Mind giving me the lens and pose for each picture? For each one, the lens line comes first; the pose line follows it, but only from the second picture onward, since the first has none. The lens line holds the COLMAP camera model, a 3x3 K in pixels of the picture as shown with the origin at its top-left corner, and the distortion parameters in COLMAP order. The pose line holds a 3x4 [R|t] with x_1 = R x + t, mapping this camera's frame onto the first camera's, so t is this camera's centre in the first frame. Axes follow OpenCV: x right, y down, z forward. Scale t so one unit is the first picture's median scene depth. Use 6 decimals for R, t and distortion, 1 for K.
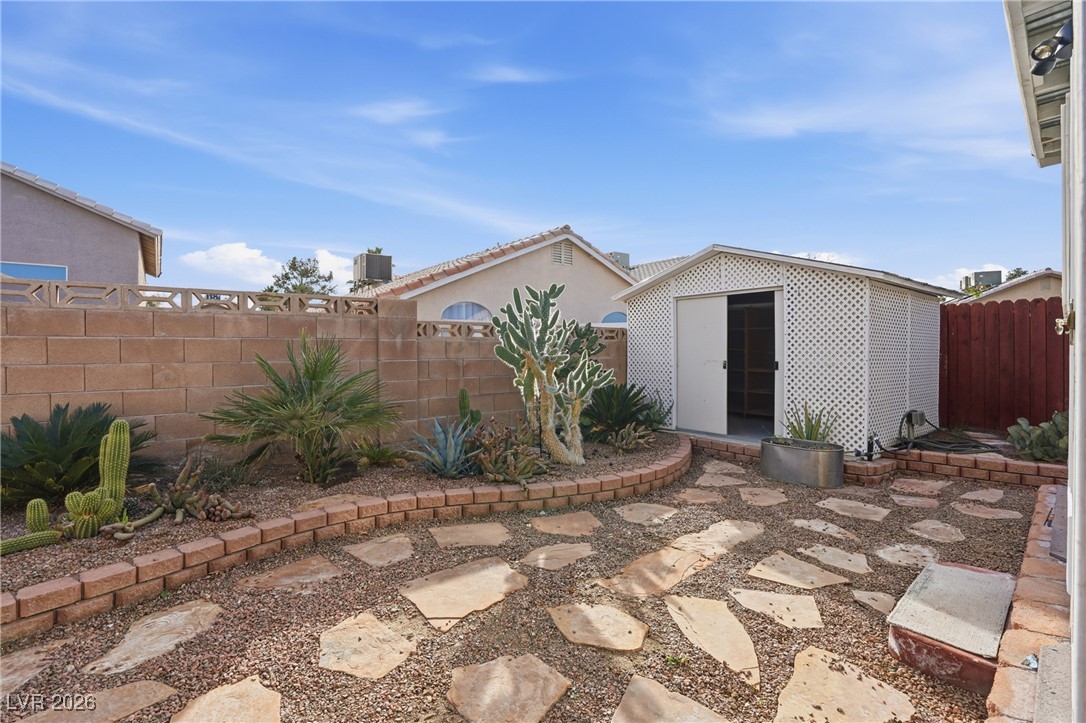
lens RADIAL K [[508.6, 0, 542.9], [0, 508.6, 351.7], [0, 0, 1]] dist [-0.068112, 0.025881]
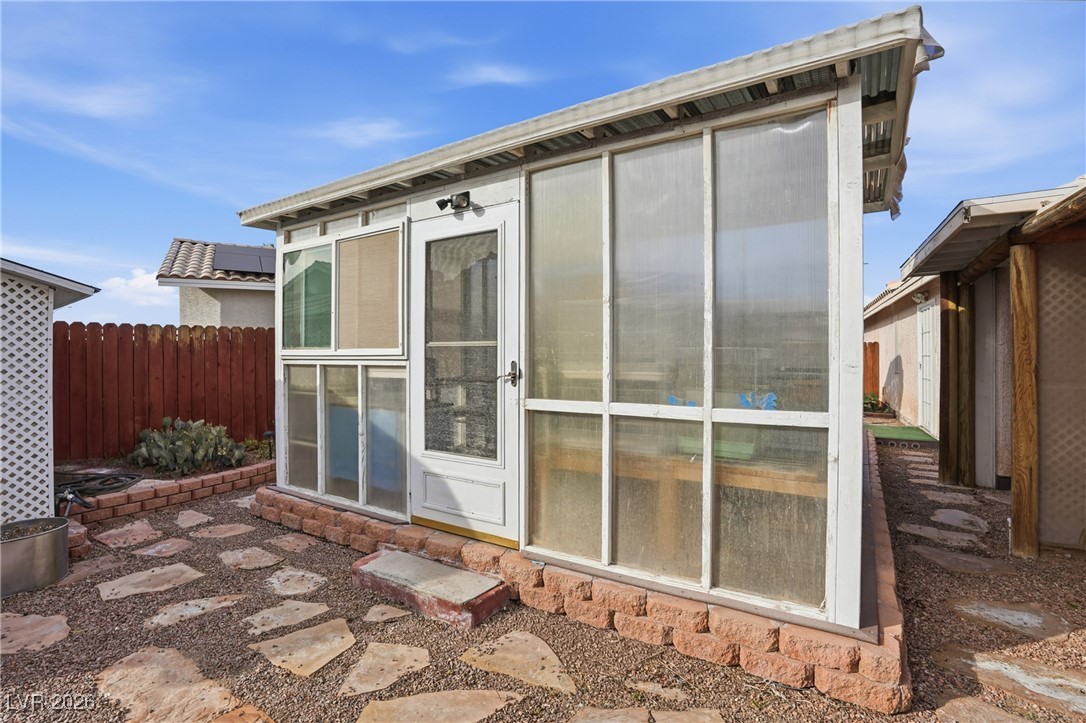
lens RADIAL K [[512.4, 0, 541.3], [0, 512.4, 355.1], [0, 0, 1]] dist [-0.059289, 0.020830]
pose [[-0.238592, 0.004192, 0.971111, -0.237694], [0.006441, 0.999976, -0.002734, -0.036625], [-0.971099, 0.005603, -0.238613, 0.411736]]
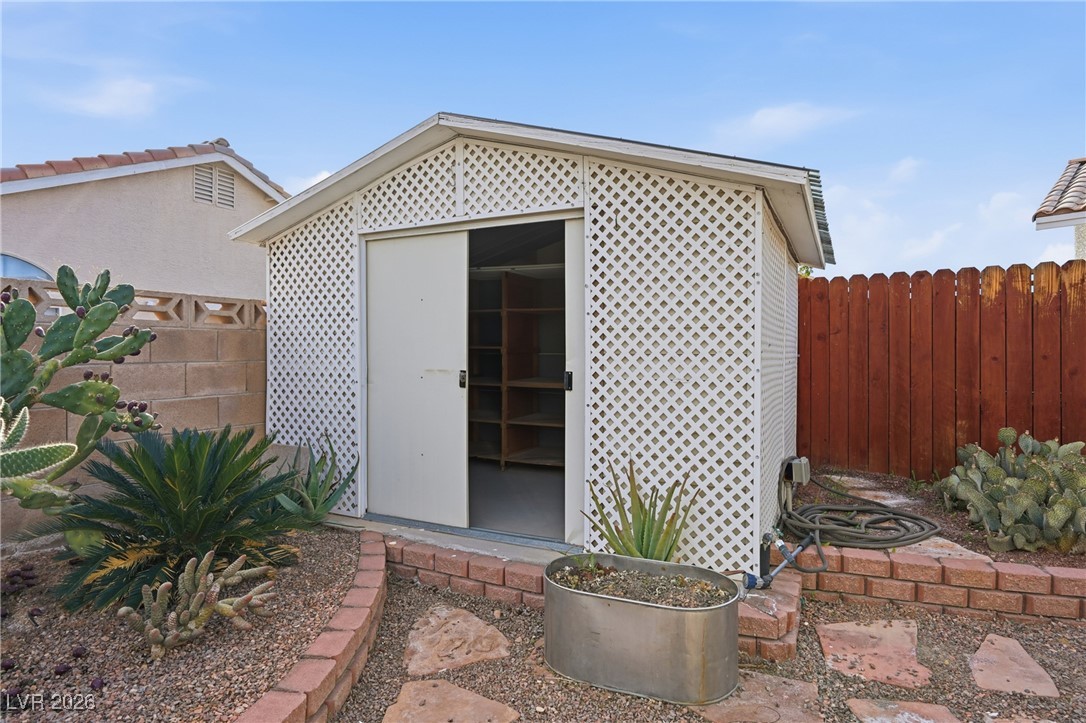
lens RADIAL K [[610.1, 0, 535.7], [0, 610.1, 356.8], [0, 0, 1]] dist [-0.001671, 0.002008]
pose [[0.904573, -0.002743, 0.426310, 0.206769], [-0.001224, 0.999958, 0.009033, 0.000229], [-0.426317, -0.008693, 0.904532, 0.527302]]
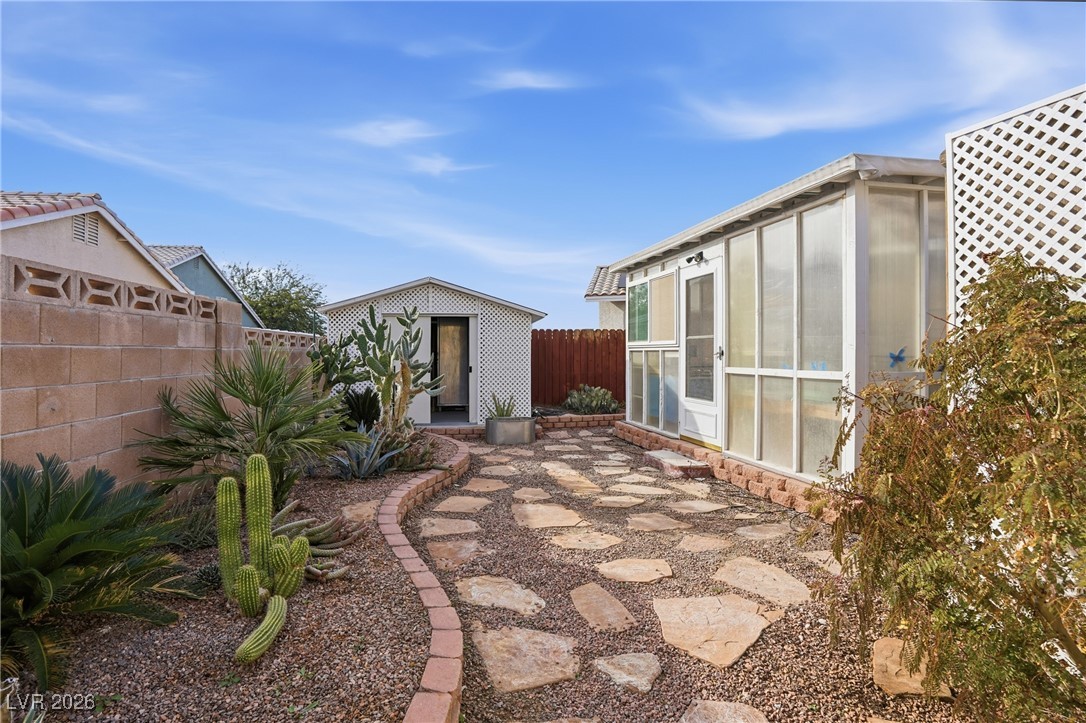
lens RADIAL K [[512.4, 0, 541.3], [0, 512.4, 355.1], [0, 0, 1]] dist [-0.059289, 0.020830]
pose [[0.500684, 0.001323, 0.865629, -0.735163], [-0.000847, 0.999999, -0.001039, -0.012098], [-0.865630, -0.000213, 0.500685, 0.105028]]
